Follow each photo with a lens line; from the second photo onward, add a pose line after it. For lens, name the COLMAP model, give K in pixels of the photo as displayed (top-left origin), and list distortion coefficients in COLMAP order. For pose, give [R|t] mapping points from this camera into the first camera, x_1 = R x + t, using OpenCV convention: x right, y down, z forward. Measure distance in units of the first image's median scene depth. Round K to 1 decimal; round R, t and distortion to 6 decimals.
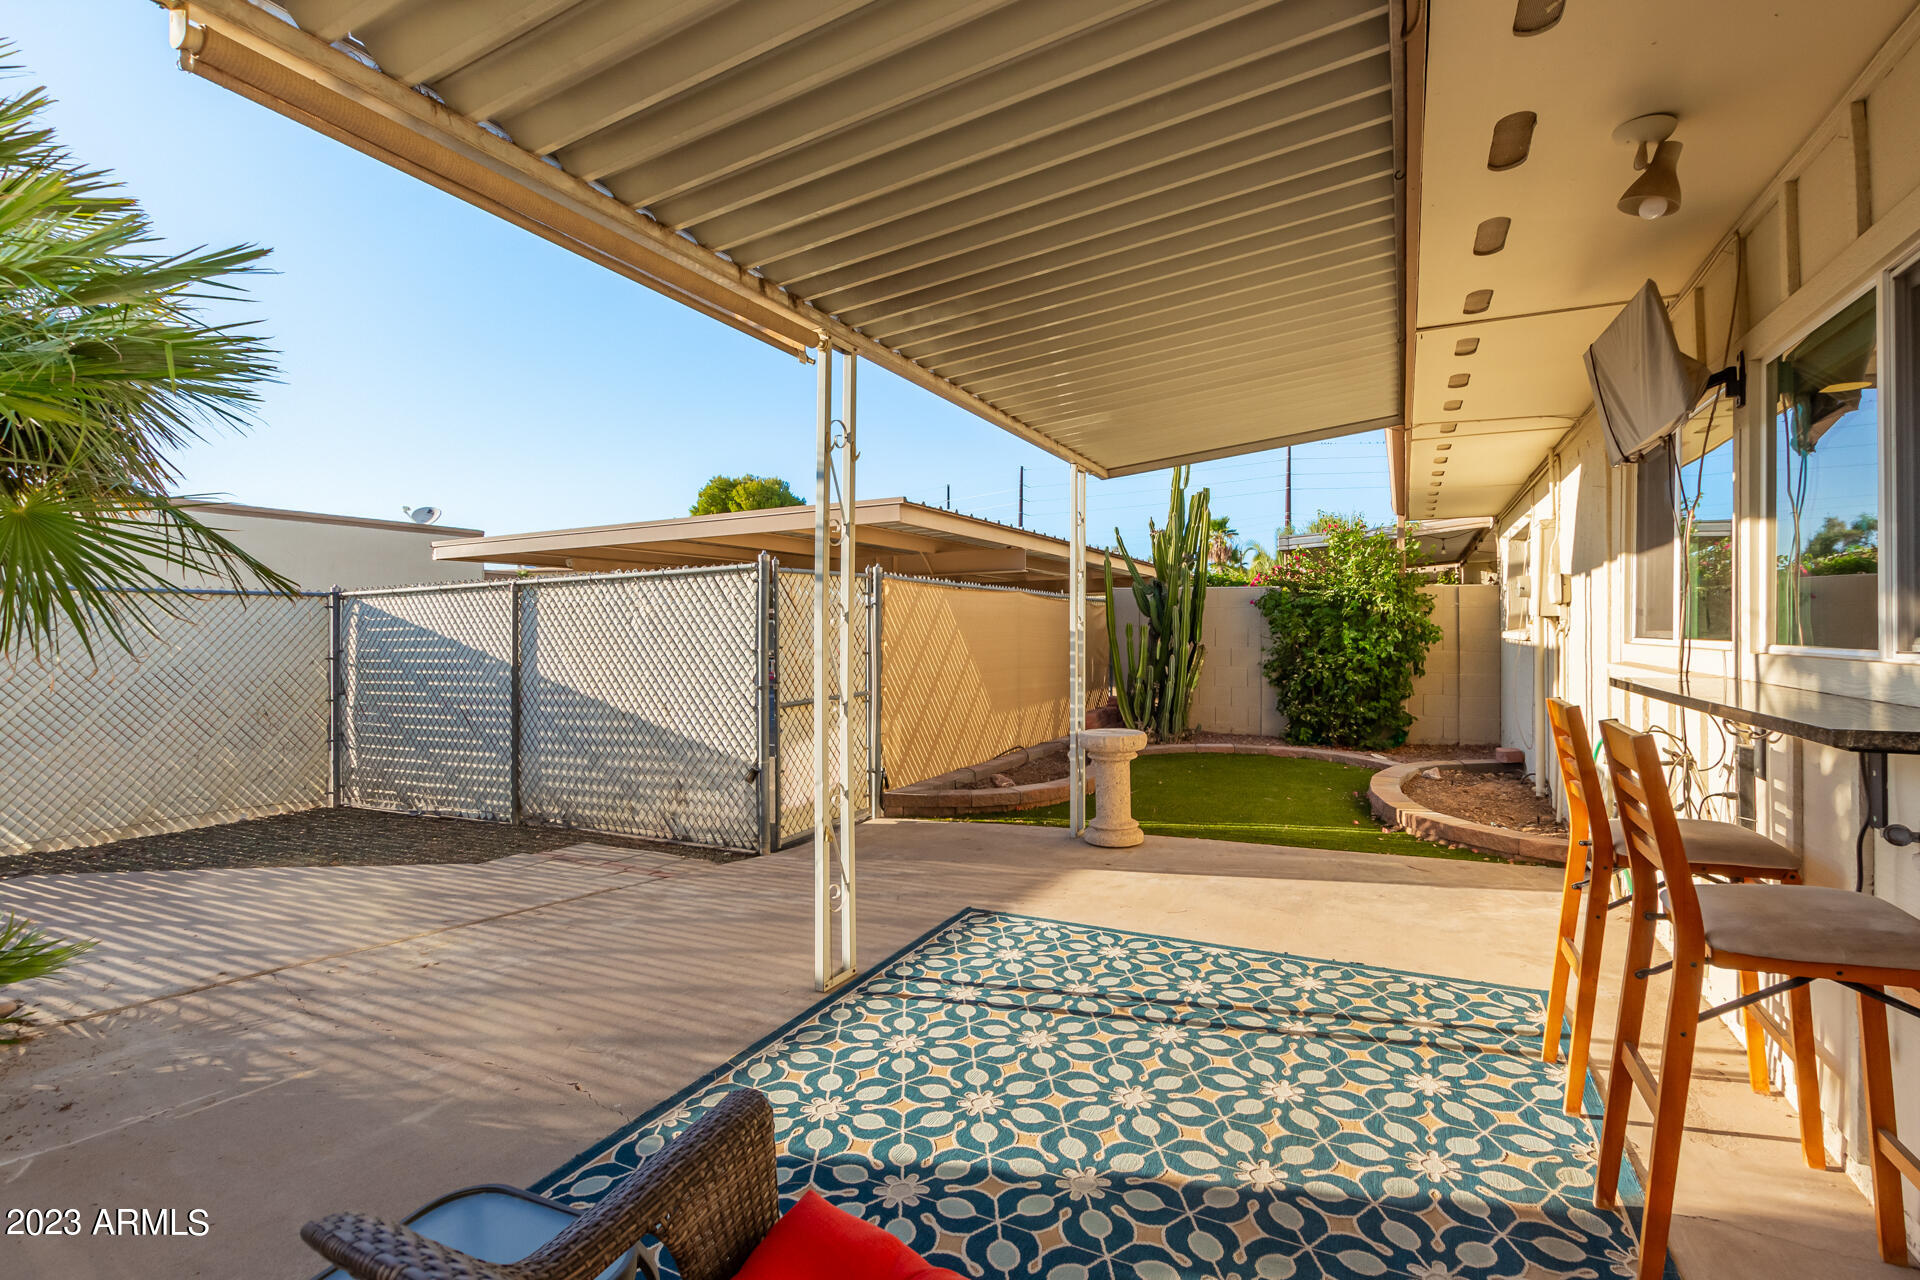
lens RADIAL K [[876.5, 0, 973.1], [0, 876.5, 633.1], [0, 0, 1]] dist [0.007839, -0.002434]
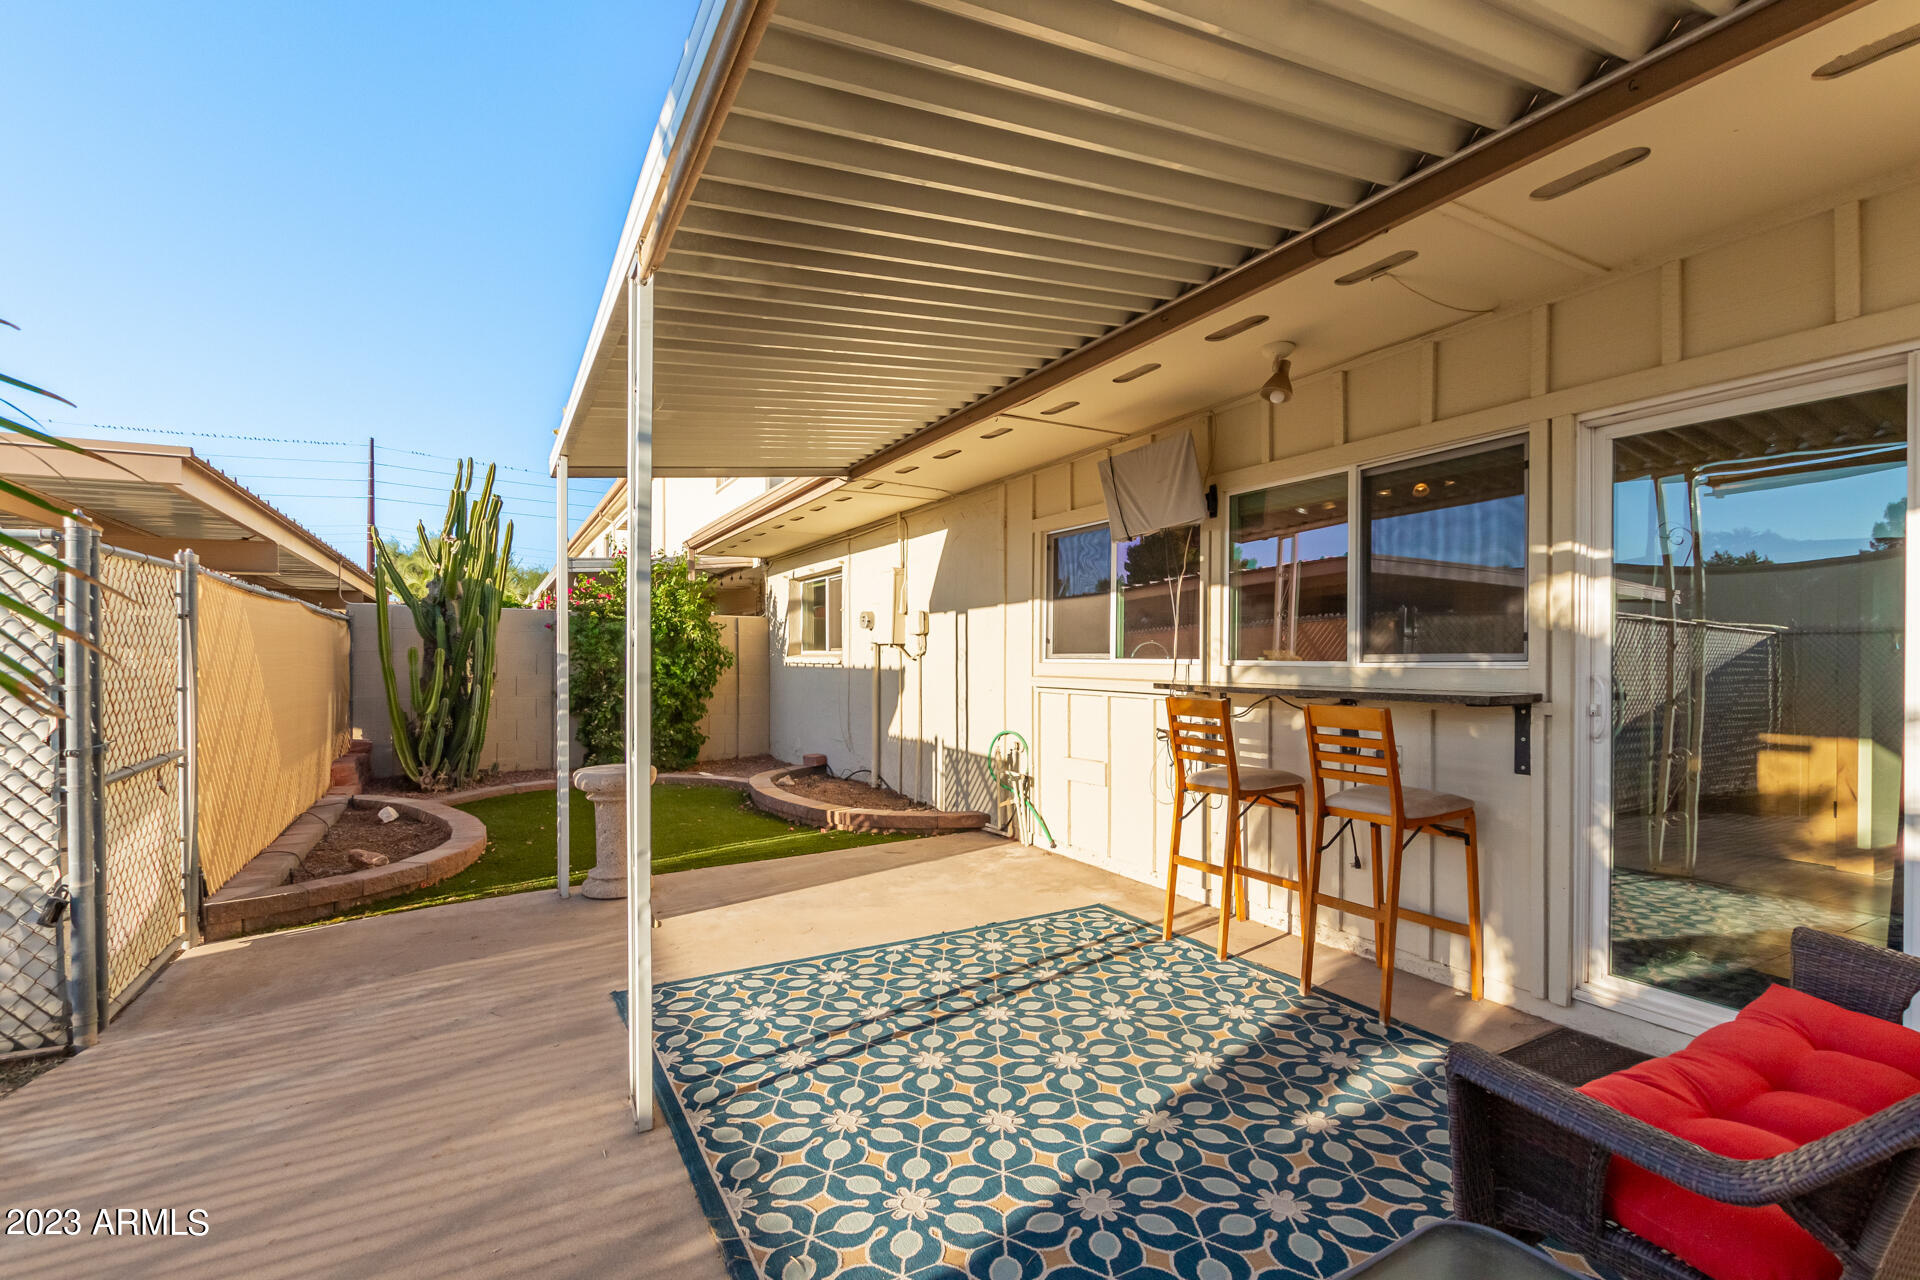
lens RADIAL K [[876.5, 0, 963.6], [0, 876.5, 670.9], [0, 0, 1]] dist [0.007839, -0.002434]
pose [[0.579811, -0.012859, 0.814650, -0.626313], [0.004621, 0.999911, 0.012494, 0.008356], [-0.814738, -0.003479, 0.579819, 0.349003]]
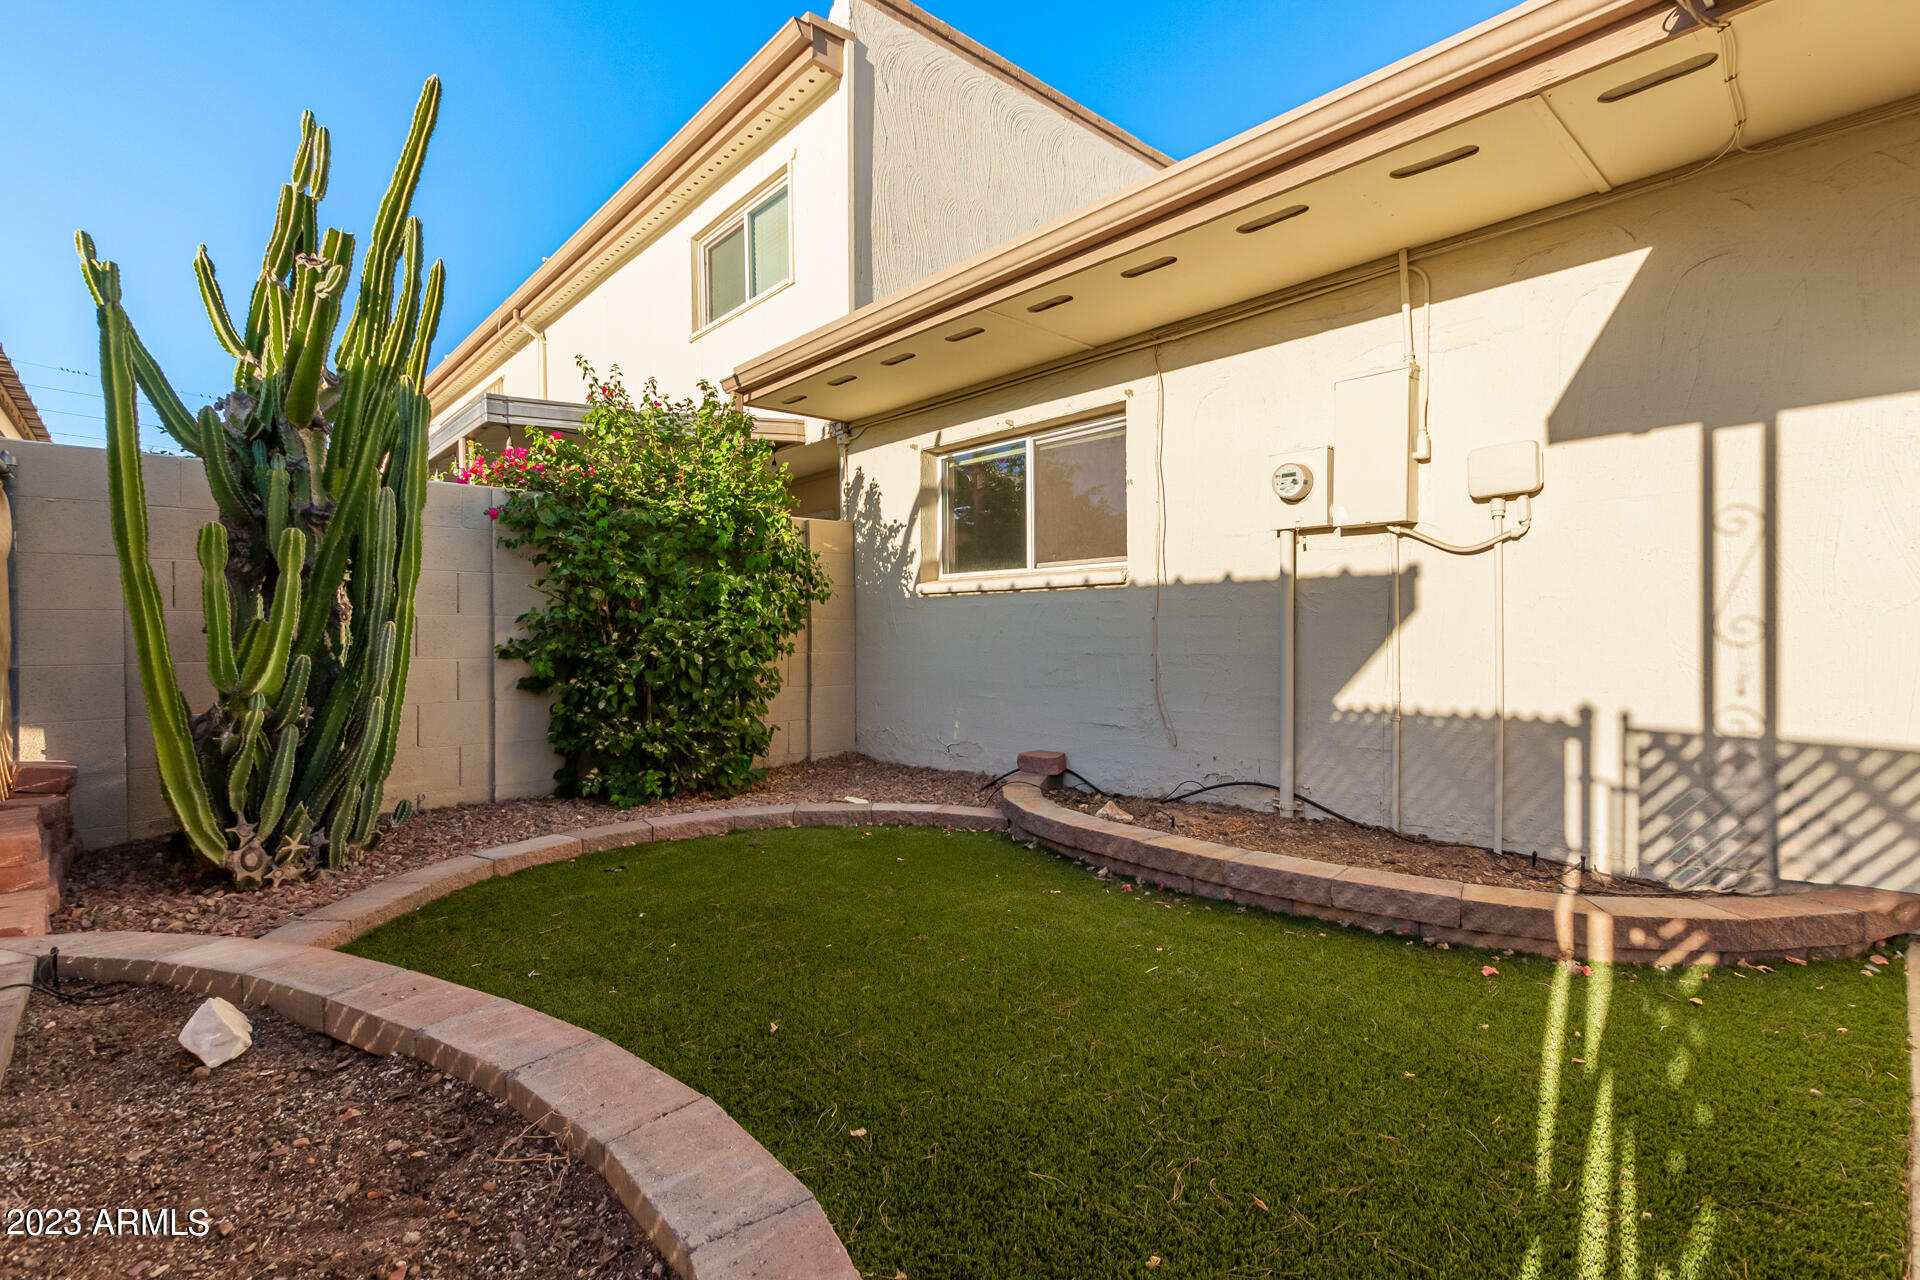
lens RADIAL K [[876.5, 0, 945.4], [0, 876.5, 644.7], [0, 0, 1]] dist [0.007839, -0.002434]
pose [[0.378133, -0.017111, 0.925593, -0.060085], [0.014633, 0.999815, 0.012506, 0.105036], [-0.925635, 0.008816, 0.378314, 2.066443]]
